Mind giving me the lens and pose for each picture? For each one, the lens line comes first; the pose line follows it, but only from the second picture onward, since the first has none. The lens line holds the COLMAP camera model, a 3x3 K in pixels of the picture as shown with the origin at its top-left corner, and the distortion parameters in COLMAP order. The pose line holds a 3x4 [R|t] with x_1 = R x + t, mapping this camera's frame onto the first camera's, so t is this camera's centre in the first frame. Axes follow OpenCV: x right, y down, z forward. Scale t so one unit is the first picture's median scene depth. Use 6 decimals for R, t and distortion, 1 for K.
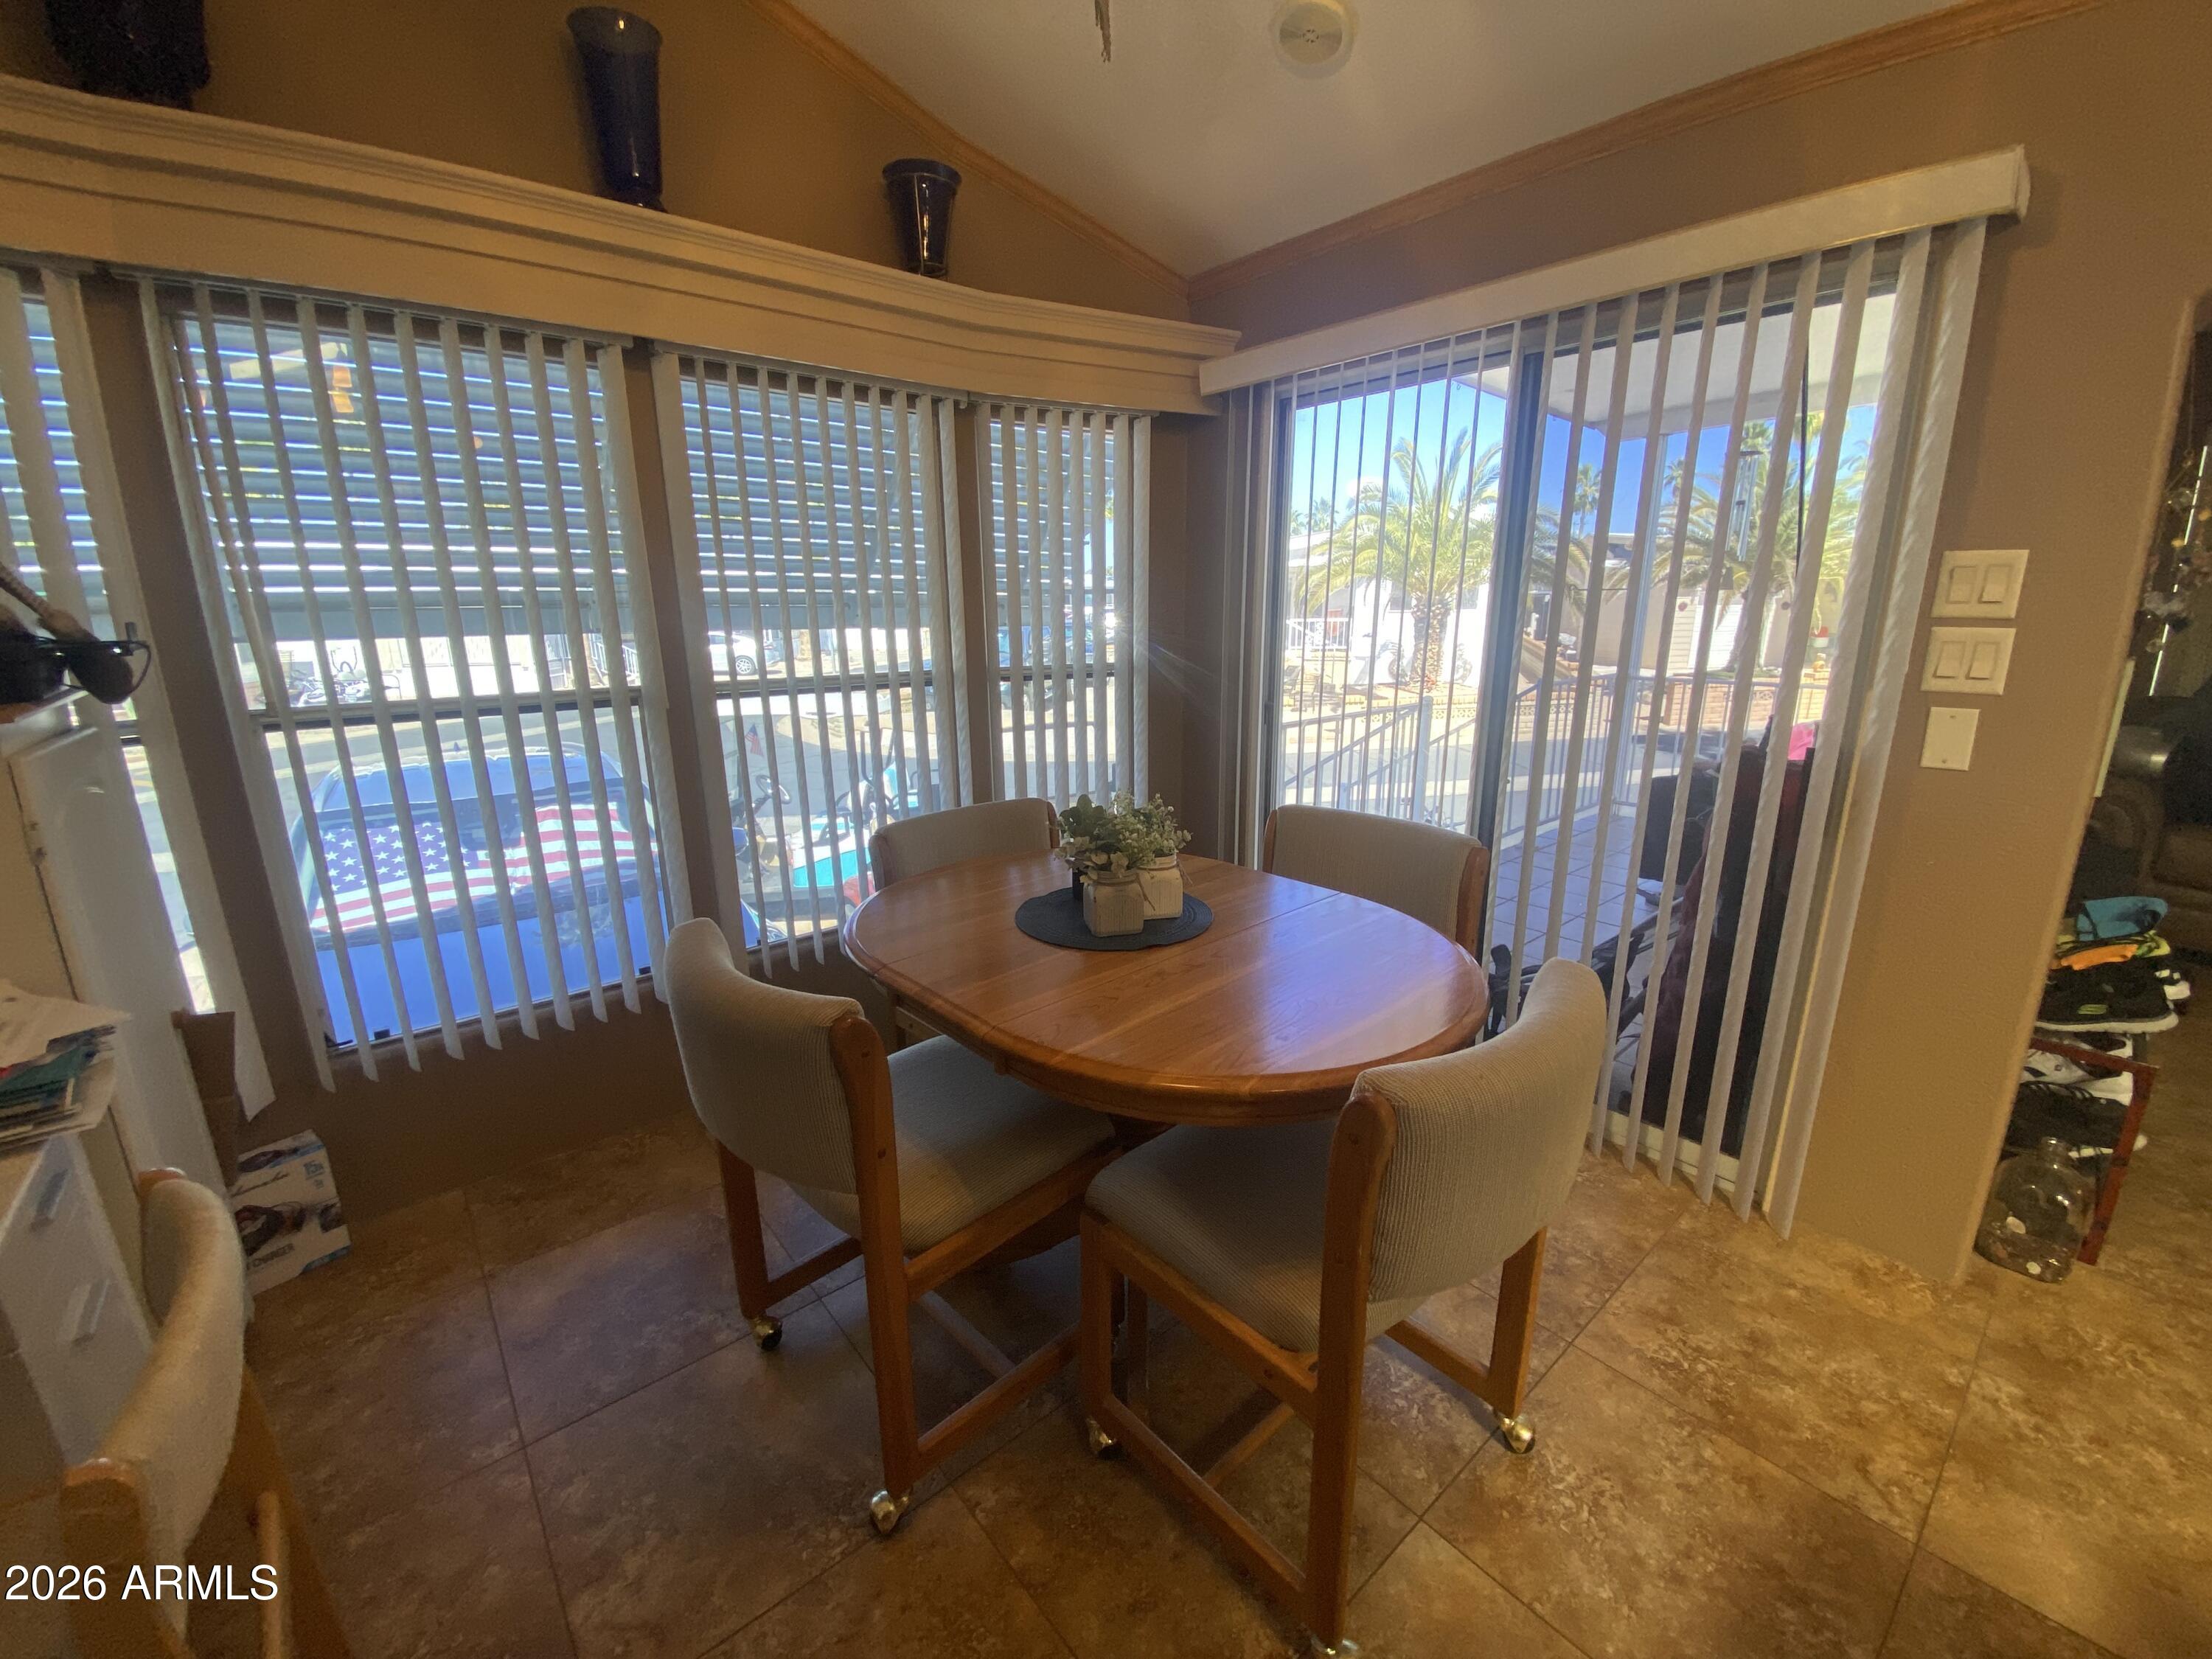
lens RADIAL K [[889.4, 0, 1106.0], [0, 889.4, 829.5], [0, 0, 1]] dist [0.017447, -0.016933]
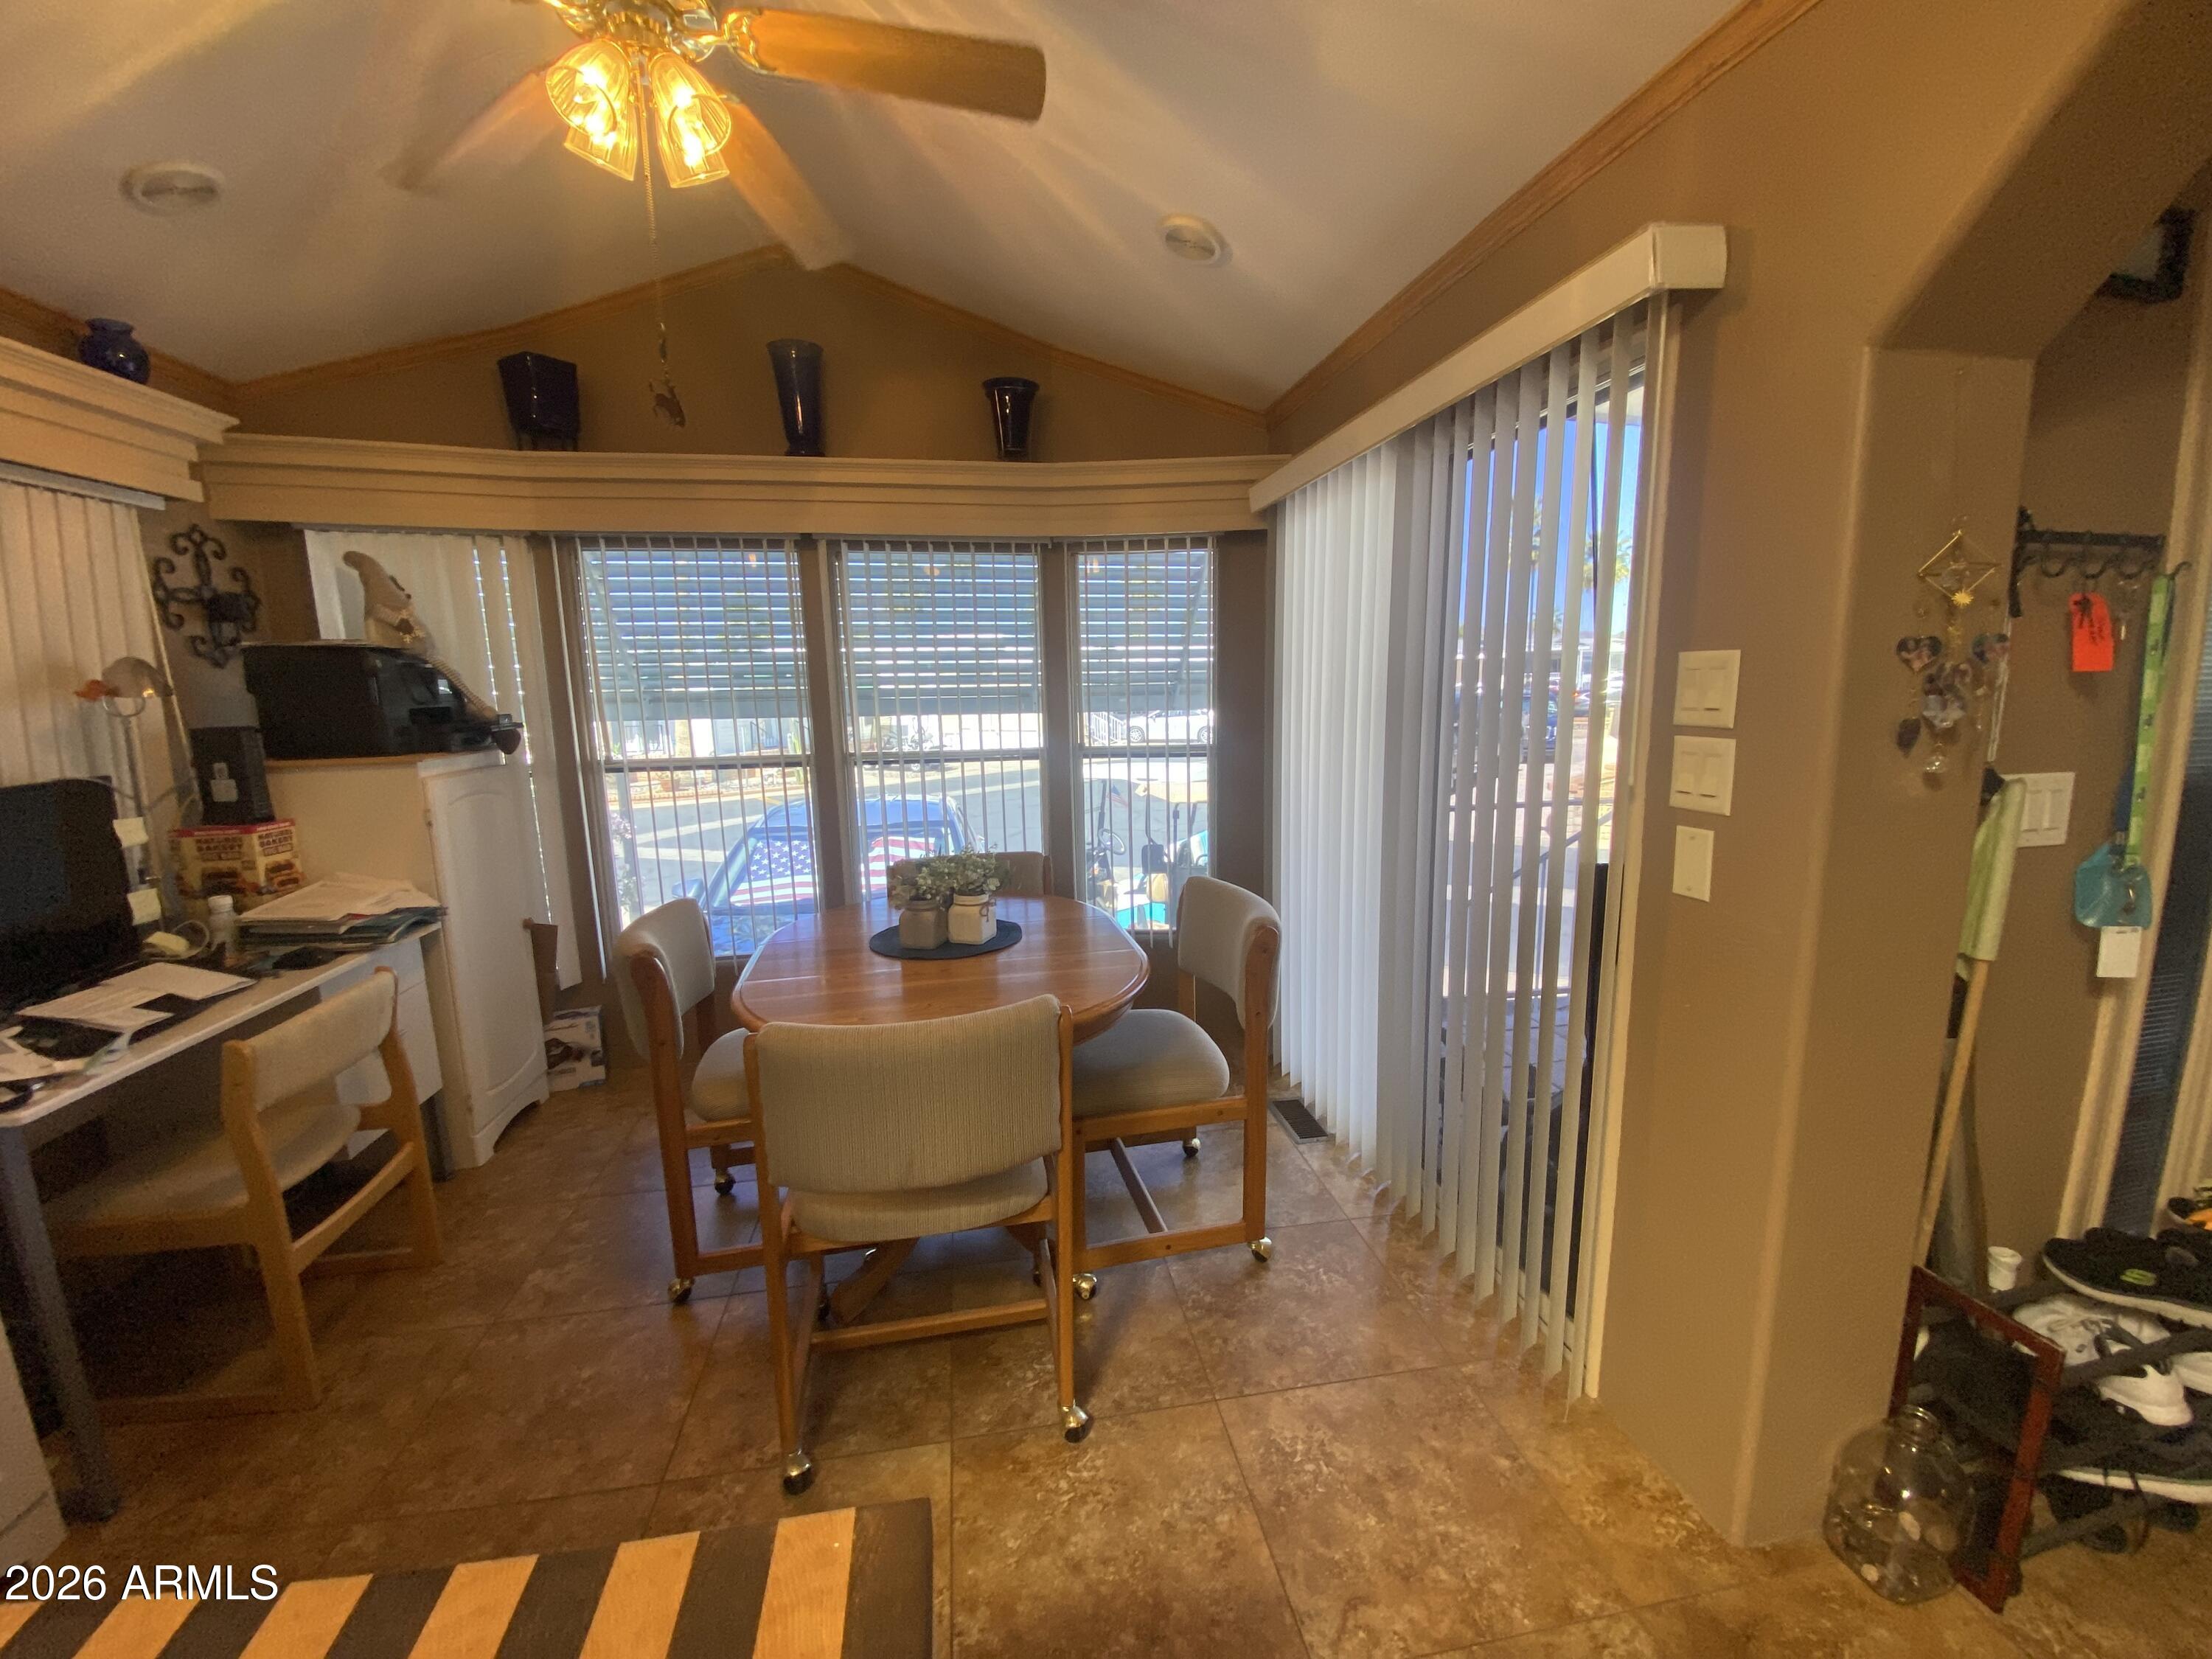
lens RADIAL K [[889.4, 0, 1106.0], [0, 889.4, 829.5], [0, 0, 1]] dist [0.017447, -0.016933]
pose [[0.863961, 0.074283, -0.498050, 0.792430], [-0.111912, 0.992649, -0.046081, -0.026930], [0.490966, 0.095550, 0.865923, -0.036257]]
